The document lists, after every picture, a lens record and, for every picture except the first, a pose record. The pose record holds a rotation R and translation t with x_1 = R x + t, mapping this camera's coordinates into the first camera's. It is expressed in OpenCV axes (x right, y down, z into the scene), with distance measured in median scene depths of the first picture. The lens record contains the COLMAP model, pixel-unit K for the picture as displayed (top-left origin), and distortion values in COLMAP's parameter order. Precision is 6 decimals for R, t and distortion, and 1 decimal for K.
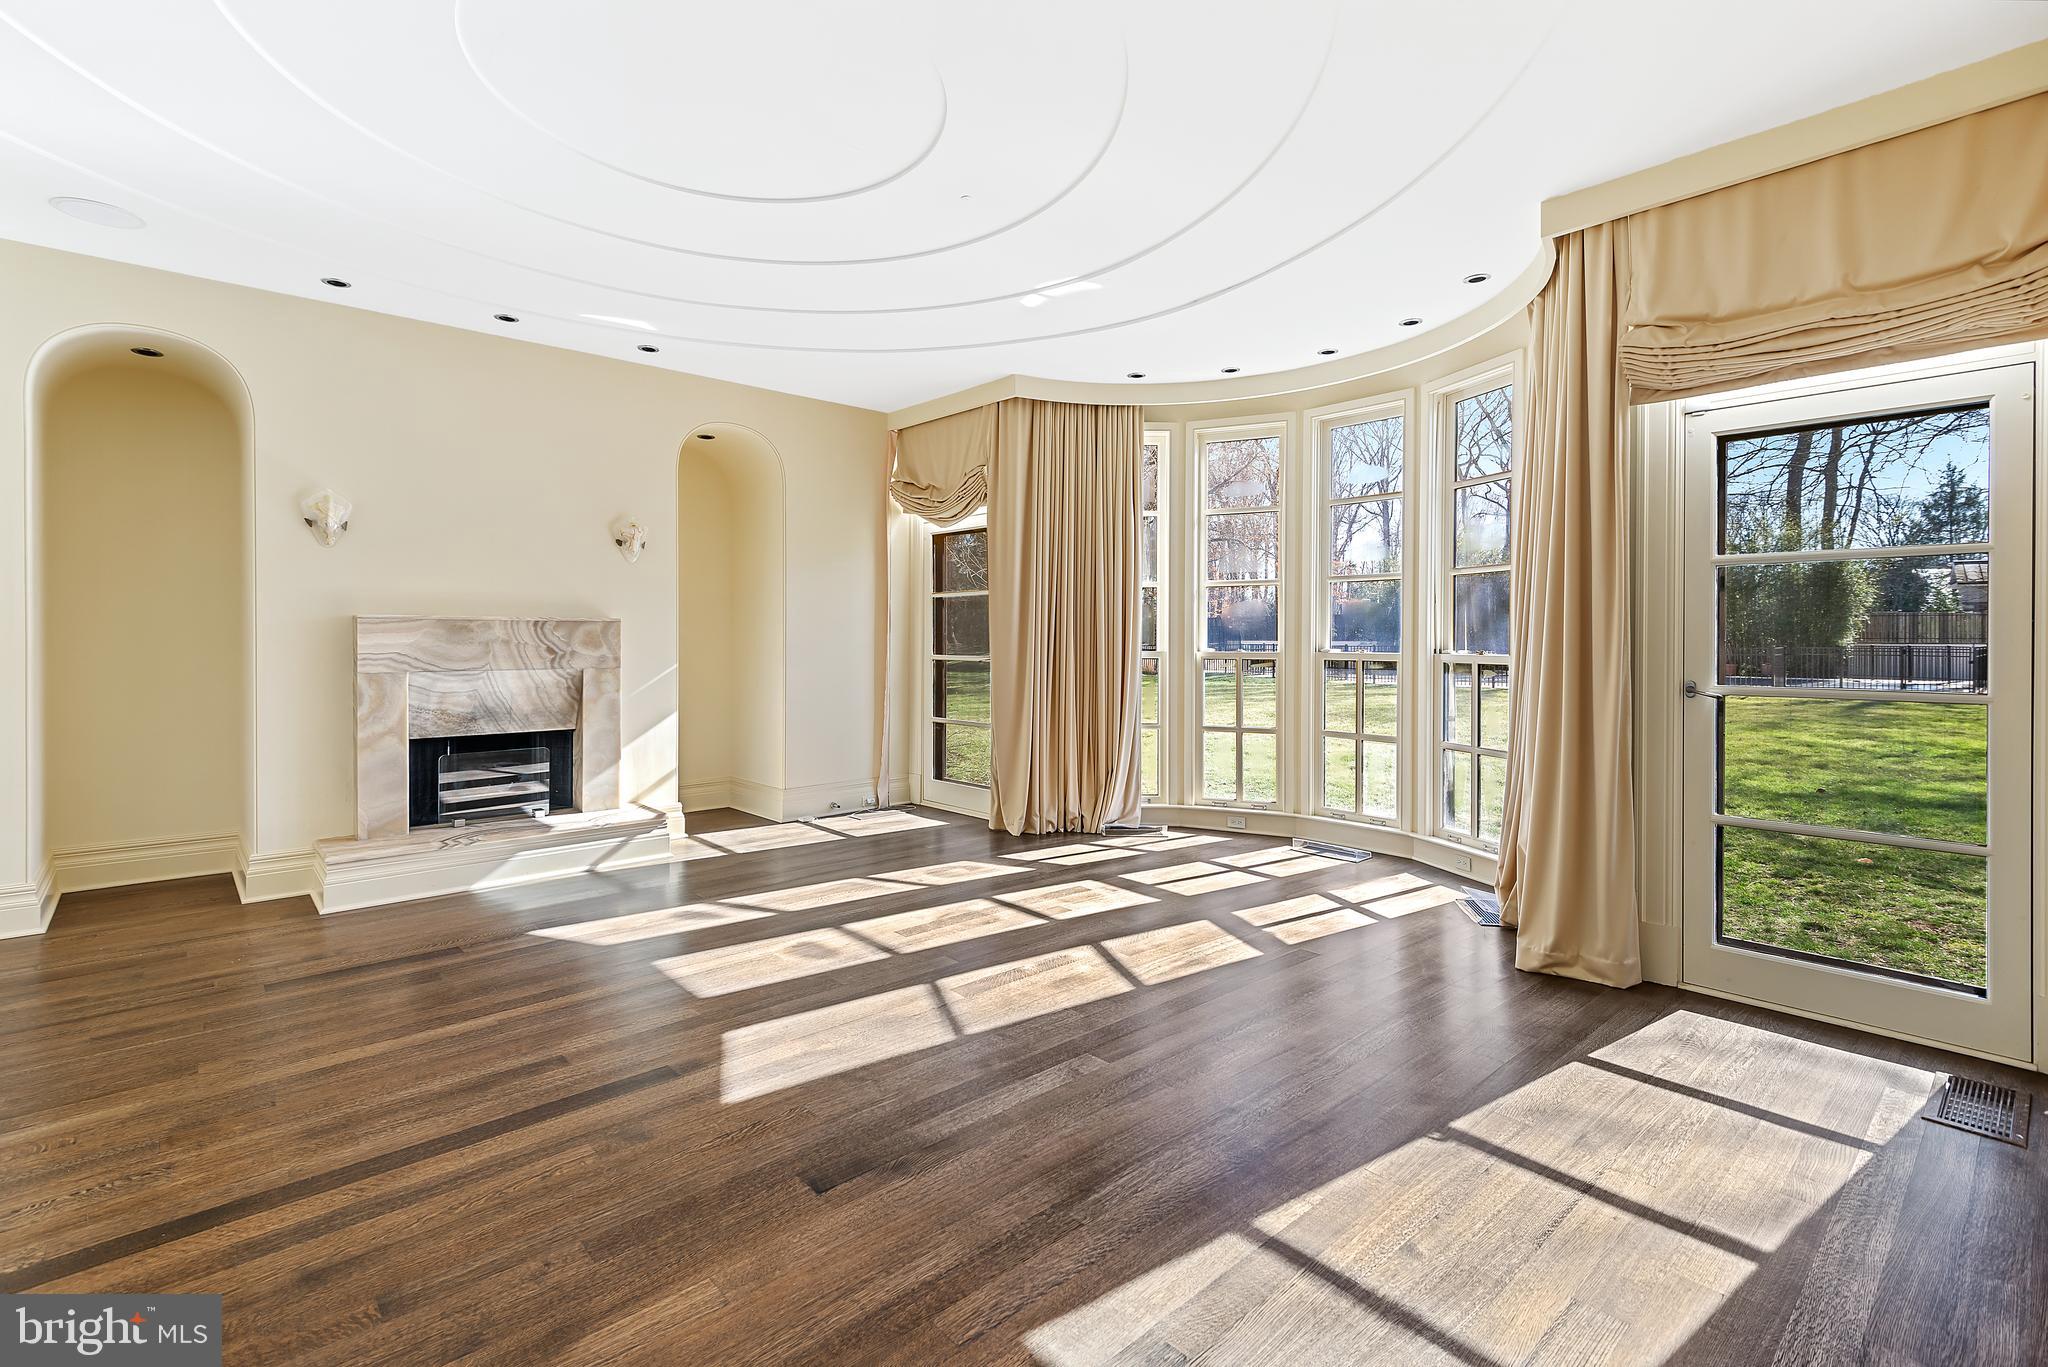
lens RADIAL K [[933.1, 0, 1017.9], [0, 933.1, 638.1], [0, 0, 1]] dist [-0.002523, -0.000301]
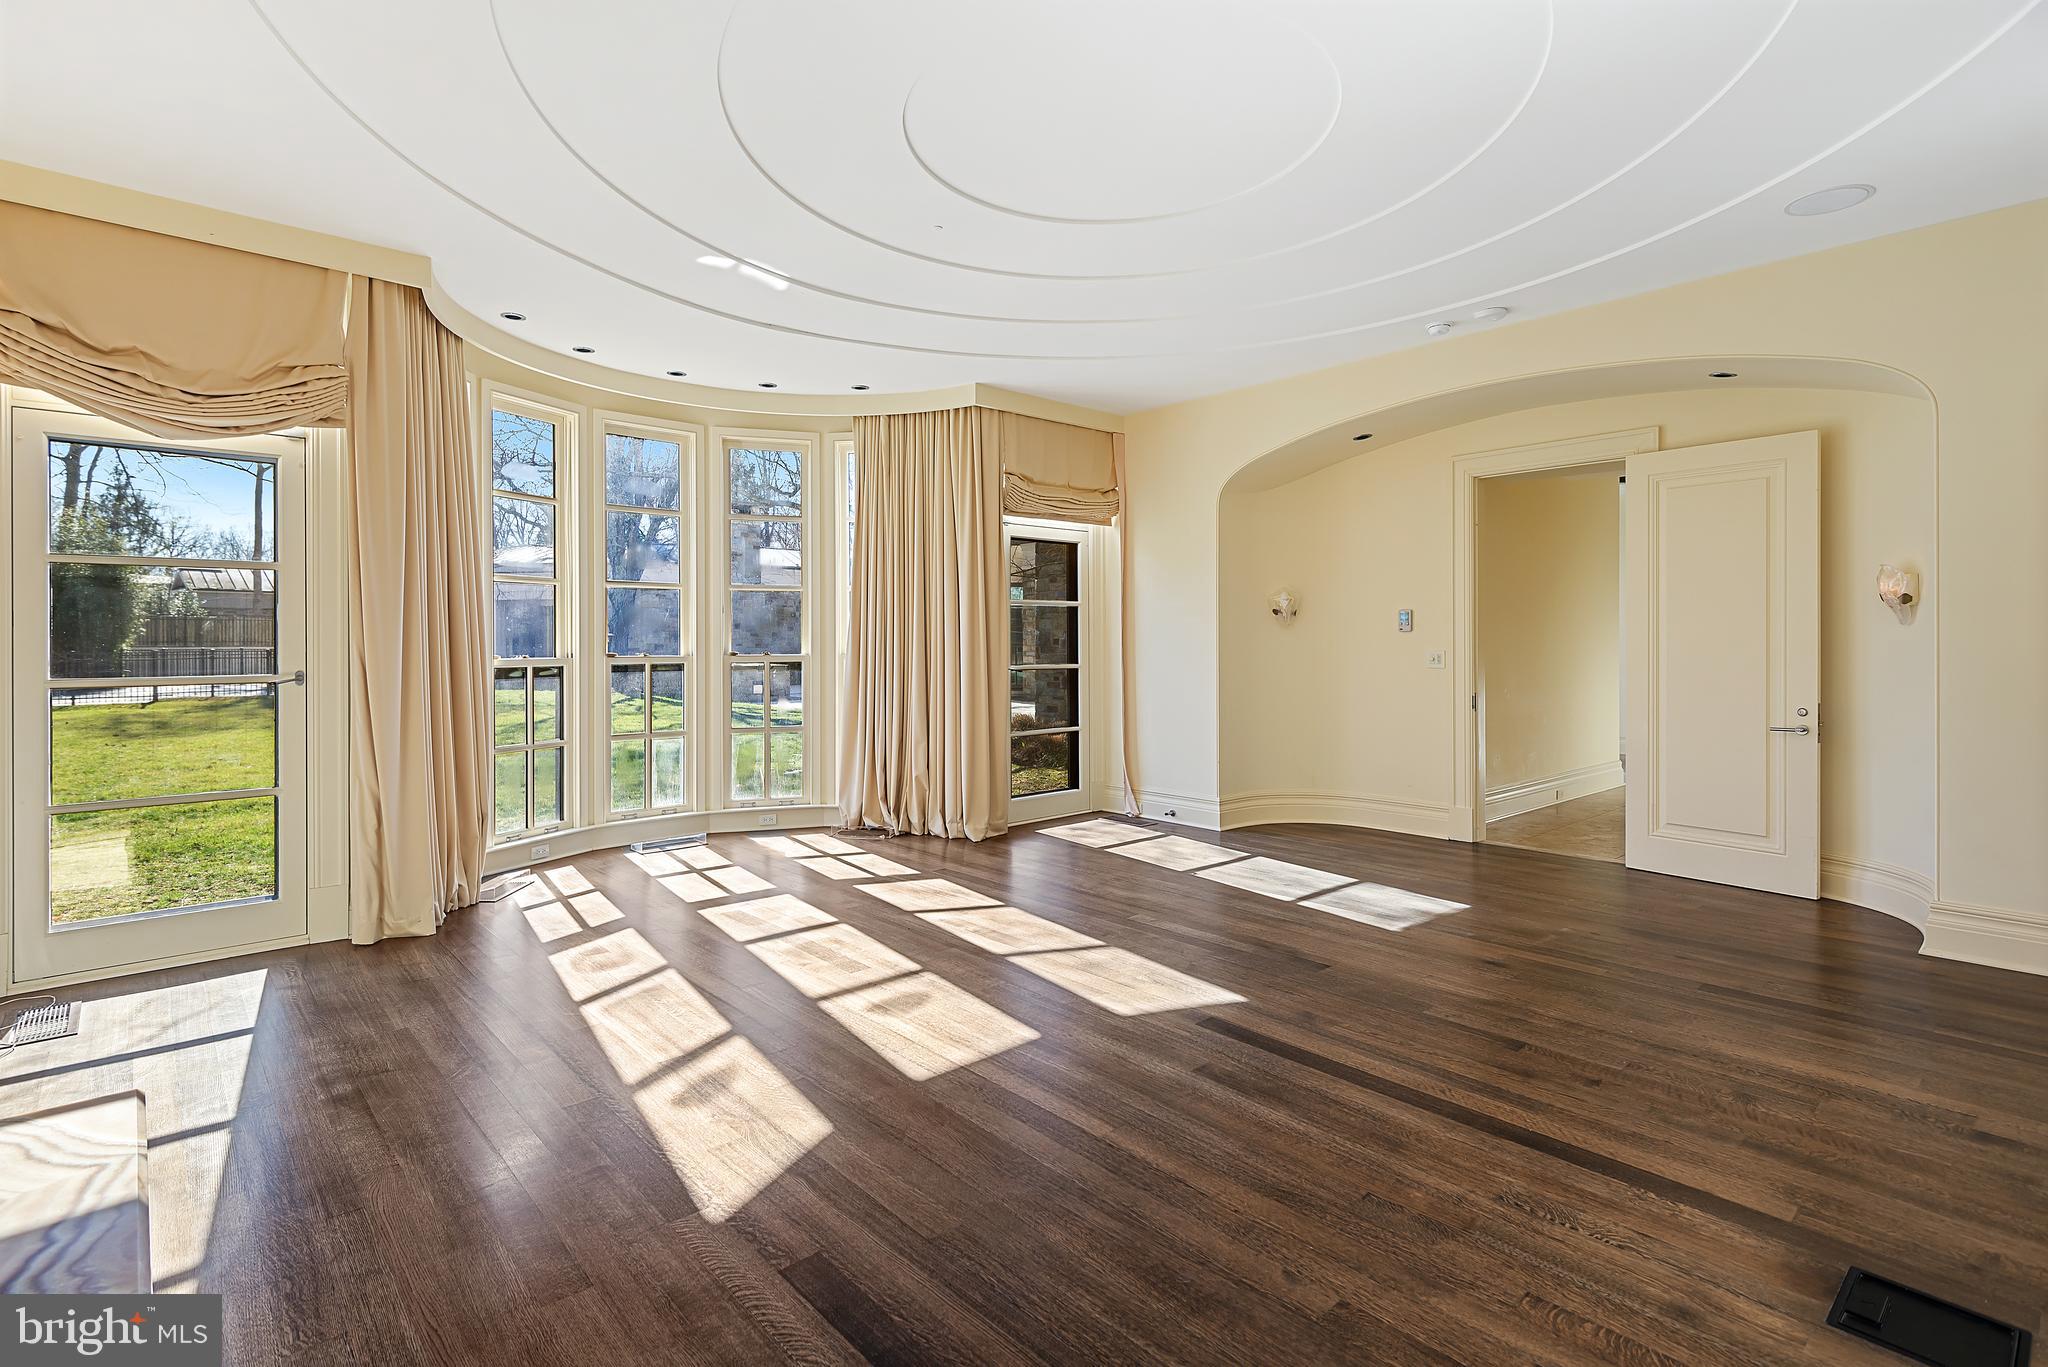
lens RADIAL K [[1000.7, 0, 1016.0], [0, 1000.7, 641.4], [0, 0, 1]] dist [0.002010, -0.000046]
pose [[-0.000916, -0.005492, 0.999985, -1.258749], [0.007106, 0.999960, 0.005498, -0.008463], [-0.999974, 0.007111, -0.000877, 0.969558]]
